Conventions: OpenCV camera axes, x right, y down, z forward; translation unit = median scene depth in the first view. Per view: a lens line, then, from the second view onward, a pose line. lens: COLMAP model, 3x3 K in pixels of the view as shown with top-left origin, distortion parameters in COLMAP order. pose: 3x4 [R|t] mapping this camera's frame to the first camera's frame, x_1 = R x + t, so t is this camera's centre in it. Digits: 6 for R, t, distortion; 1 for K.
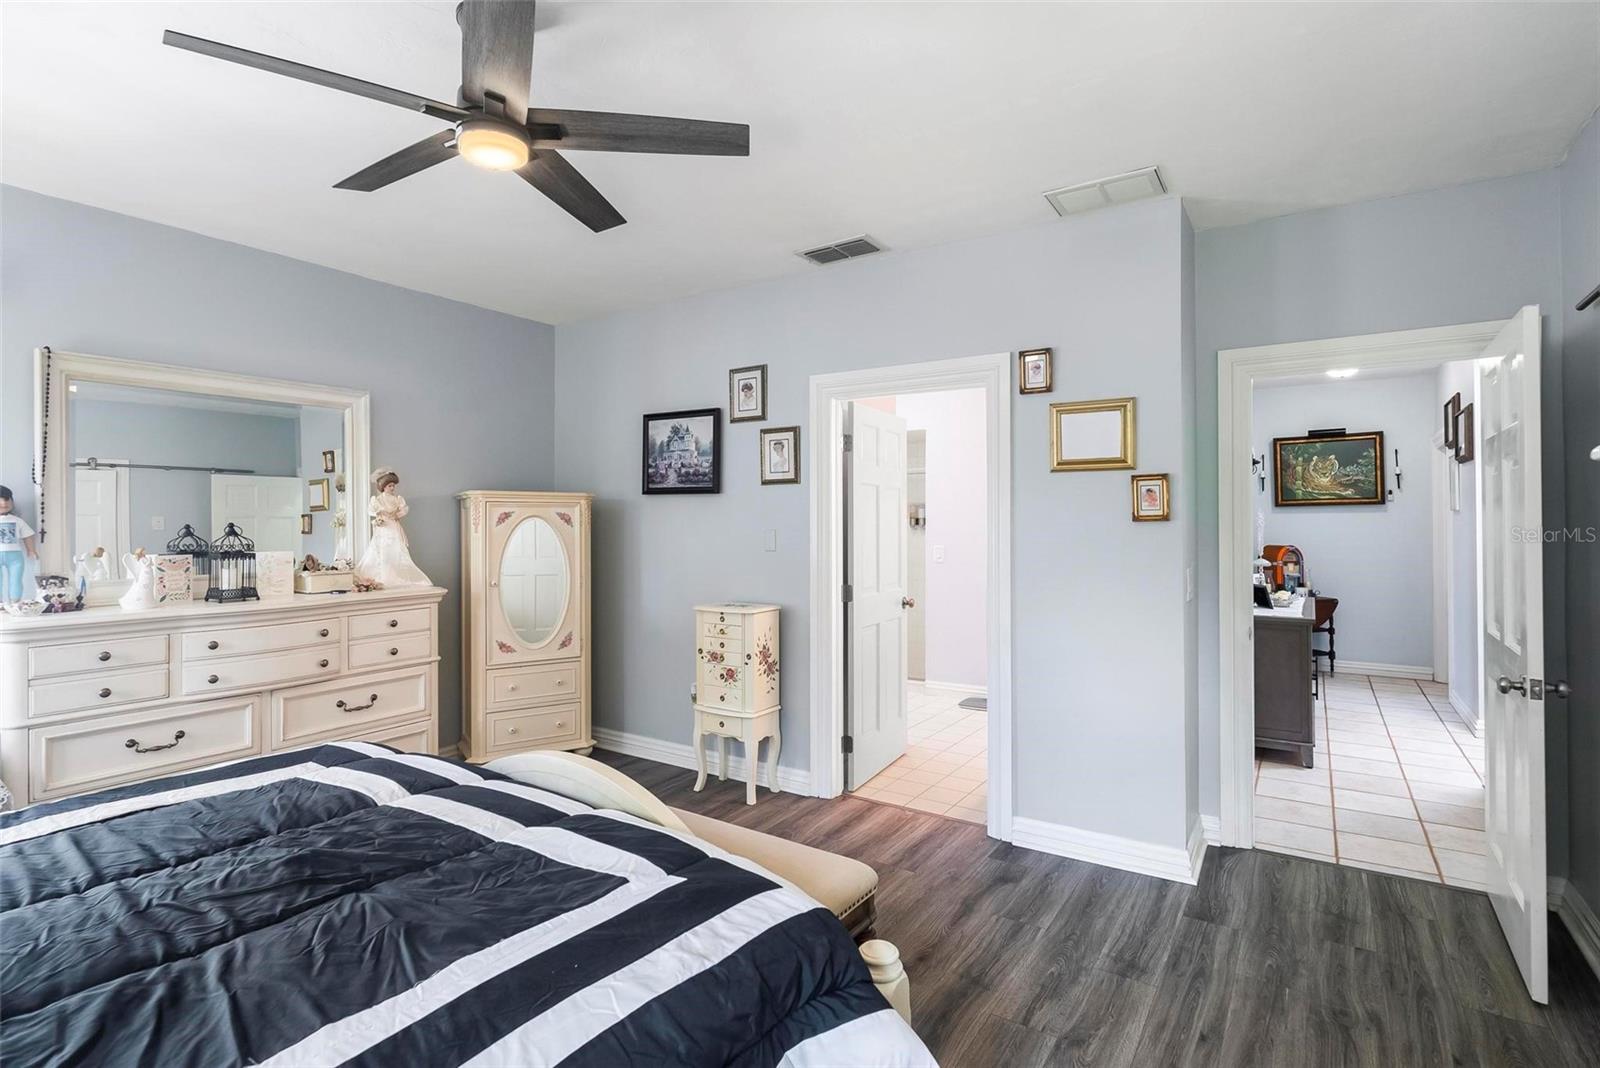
lens RADIAL K [[778.4, 0, 799.6], [0, 778.4, 516.5], [0, 0, 1]] dist [-0.006679, 0.001225]
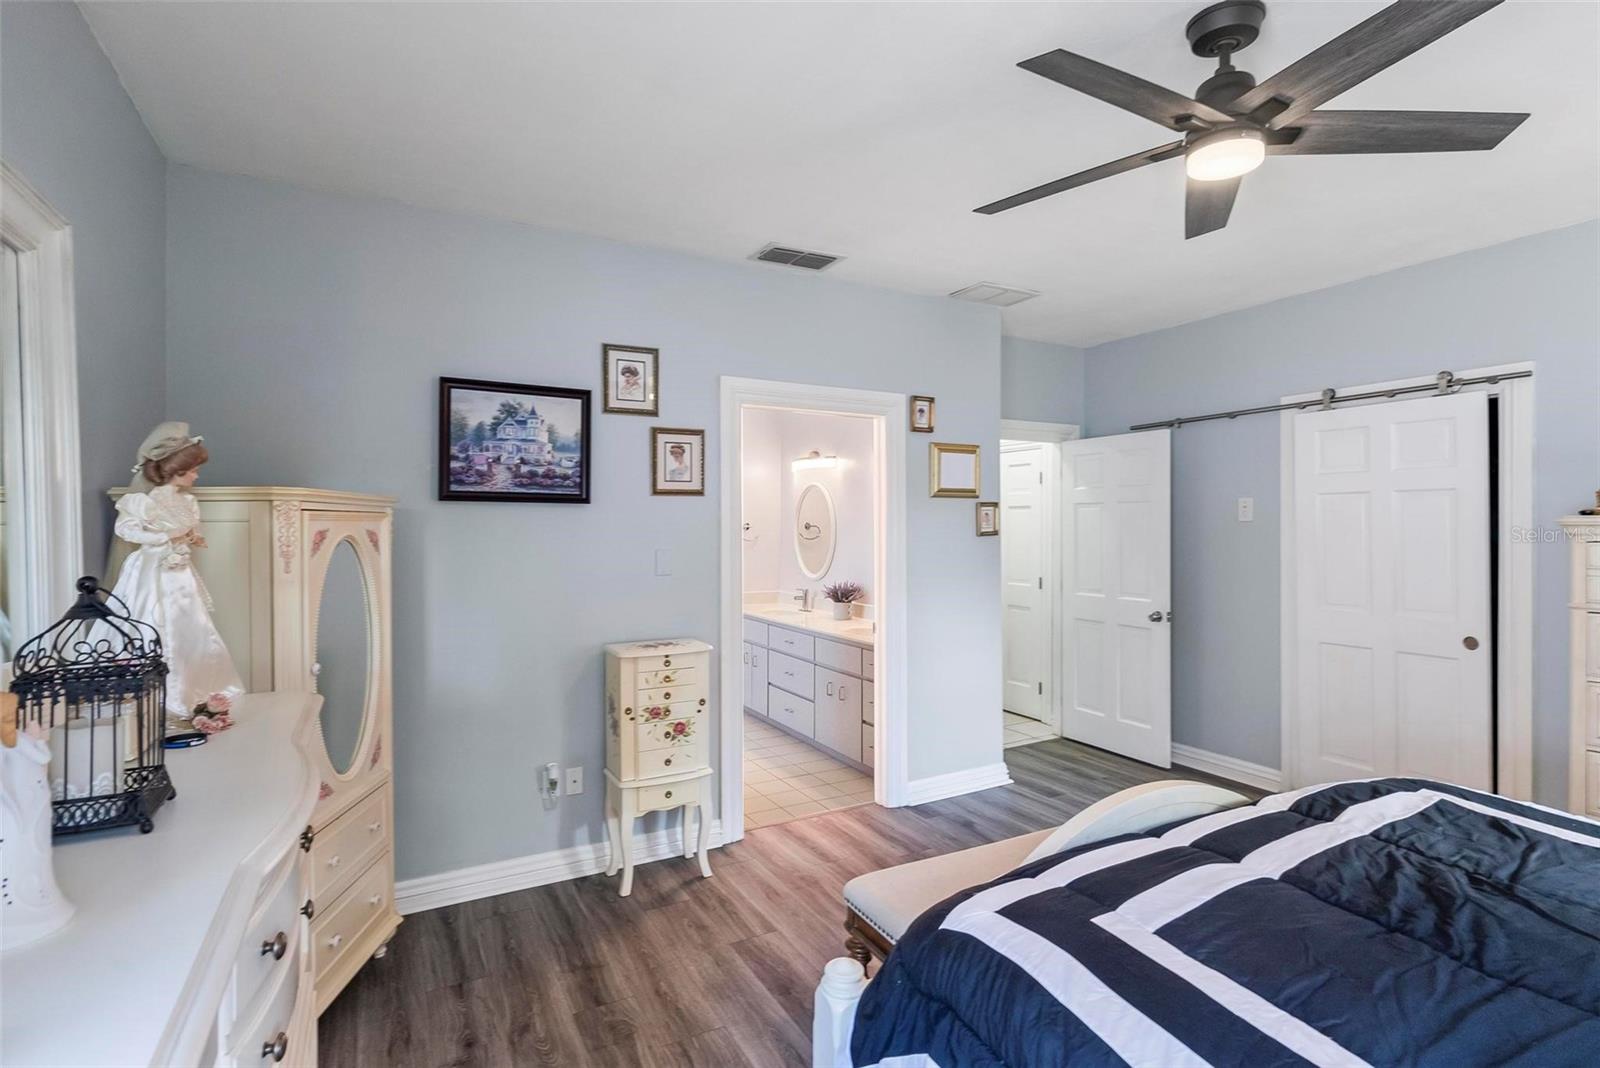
lens RADIAL K [[778.4, 0, 800.9], [0, 778.4, 530.4], [0, 0, 1]] dist [-0.006679, 0.001225]
pose [[0.464386, -0.006456, 0.885609, -0.731184], [-0.003249, 0.999954, 0.008993, -0.011753], [-0.885627, -0.007054, 0.464344, 0.501700]]
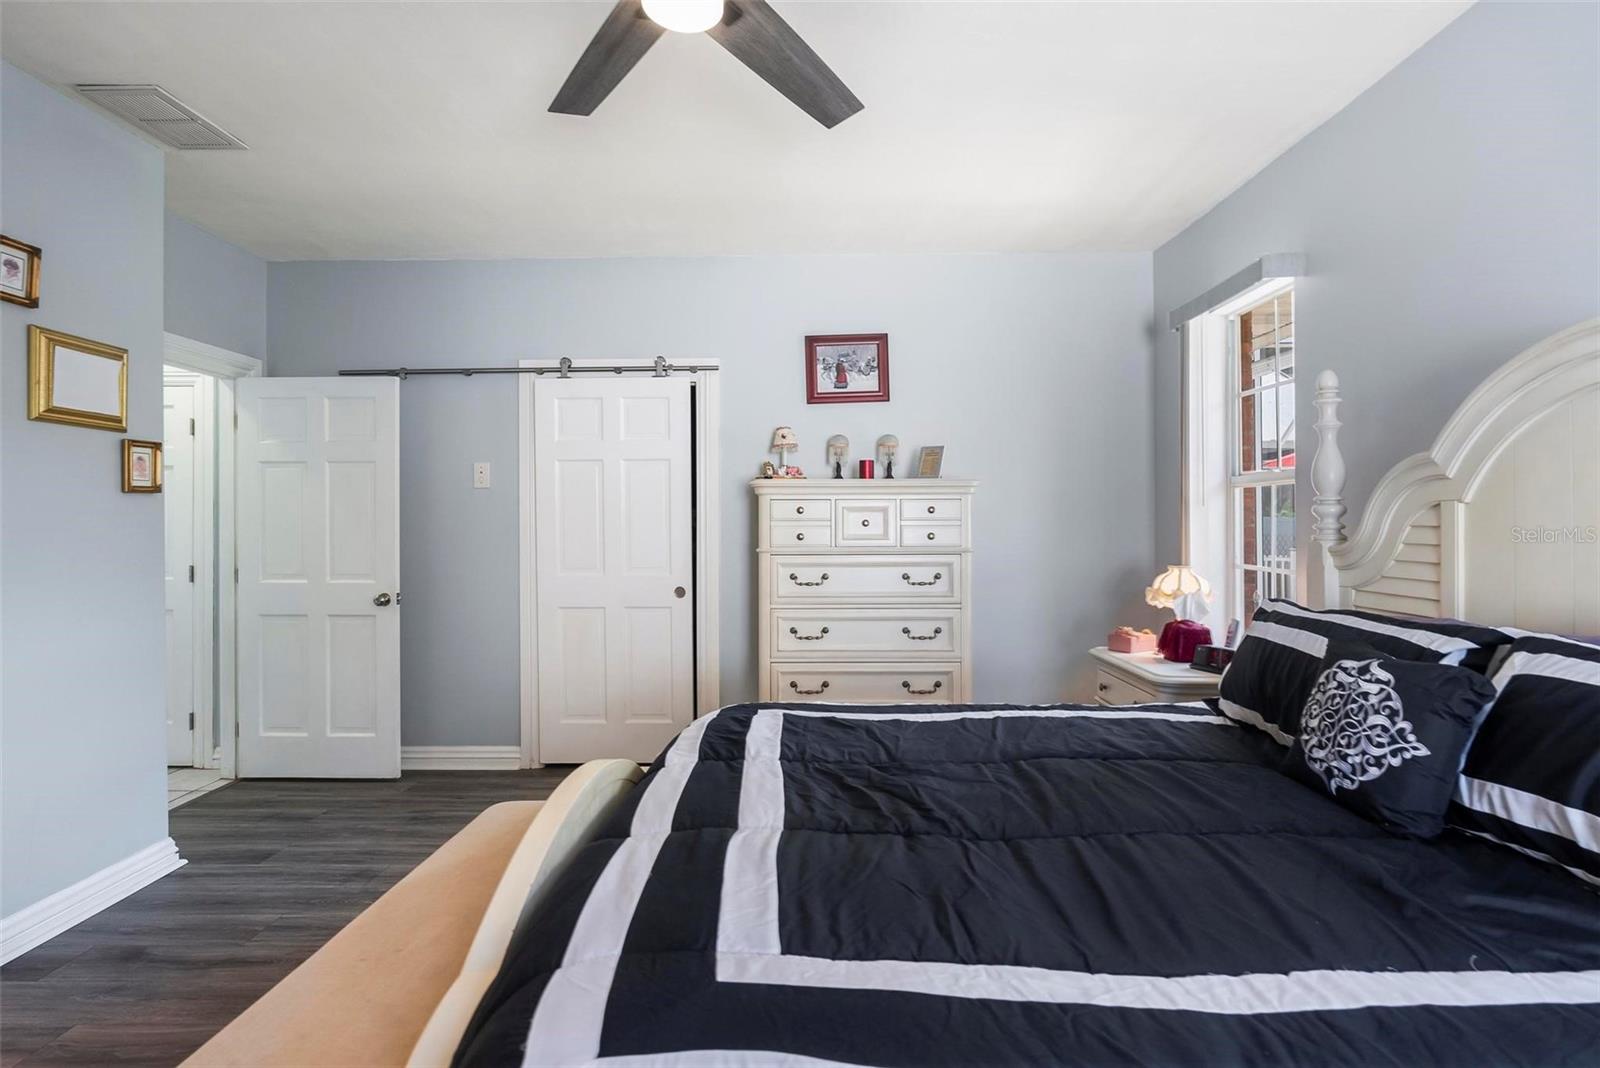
lens RADIAL K [[778.4, 0, 806.6], [0, 778.4, 525.9], [0, 0, 1]] dist [-0.006679, 0.001225]
pose [[-0.548623, 0.003132, 0.836064, -0.558411], [-0.001027, 0.999990, -0.004421, 0.036830], [-0.836069, -0.003284, -0.548614, 0.657689]]
